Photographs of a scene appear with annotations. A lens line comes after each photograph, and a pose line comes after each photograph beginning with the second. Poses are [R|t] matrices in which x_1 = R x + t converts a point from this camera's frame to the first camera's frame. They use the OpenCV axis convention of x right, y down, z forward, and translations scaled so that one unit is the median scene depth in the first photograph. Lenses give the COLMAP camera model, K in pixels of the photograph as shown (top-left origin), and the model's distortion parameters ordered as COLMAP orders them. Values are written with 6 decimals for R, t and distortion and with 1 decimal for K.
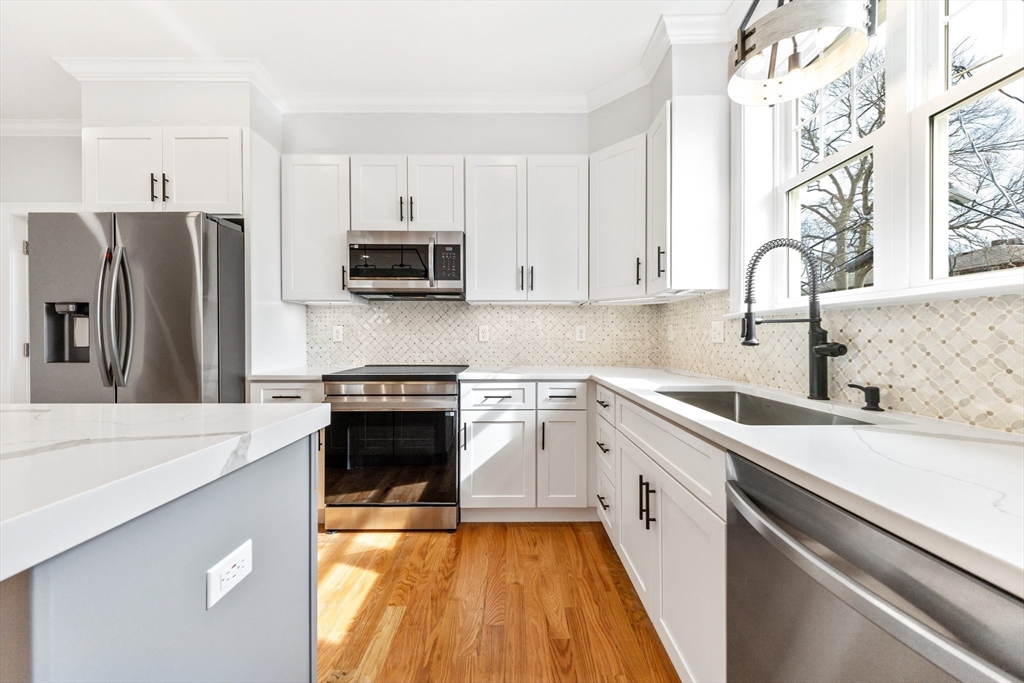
lens RADIAL K [[372.5, 0, 512.0], [0, 372.5, 341.5], [0, 0, 1]] dist [0.001200, -0.000029]
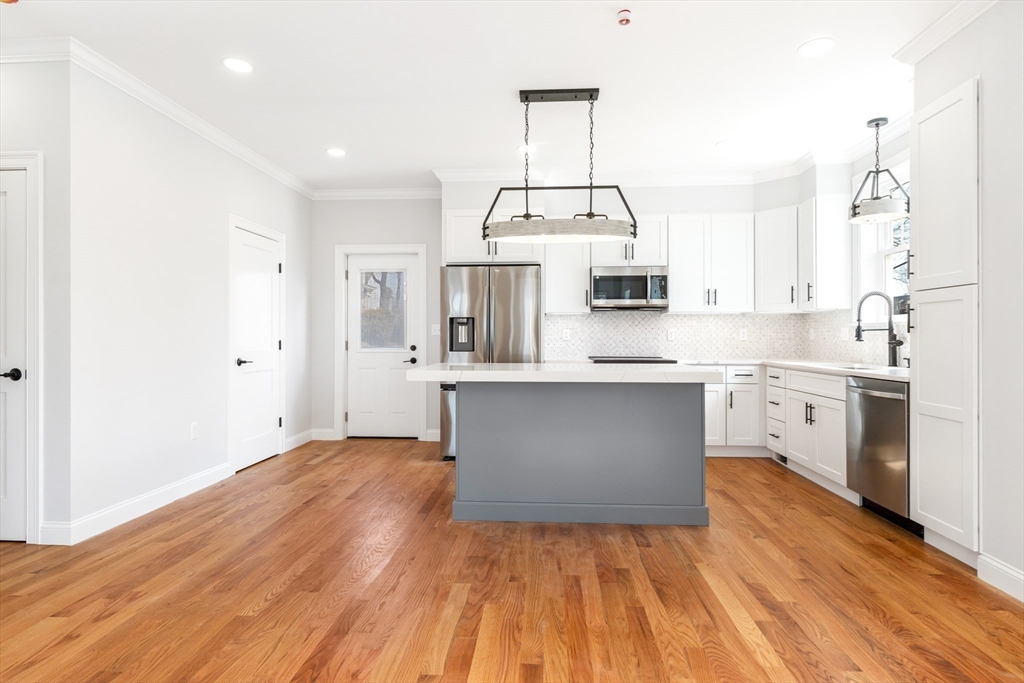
lens RADIAL K [[531.3, 0, 512.6], [0, 531.3, 336.3], [0, 0, 1]] dist [0.001882, -0.000127]
pose [[0.997750, 0.000426, -0.067048, -0.669251], [-0.001206, 0.999932, -0.011581, 0.011503], [0.067038, 0.011635, 0.997683, -1.274316]]
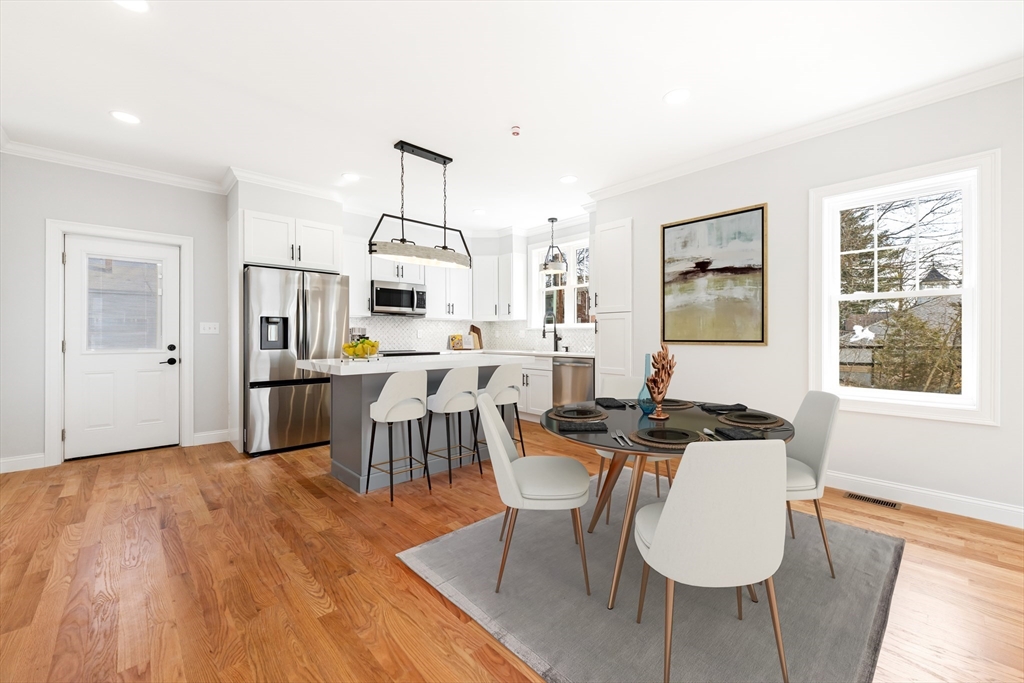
lens RADIAL K [[412.5, 0, 513.5], [0, 412.5, 335.6], [0, 0, 1]] dist [-0.000060, -0.000580]
pose [[0.731418, 0.001017, 0.681928, -1.473832], [0.006577, 0.999942, -0.008545, 0.011318], [-0.681897, 0.010735, 0.731369, -1.123275]]
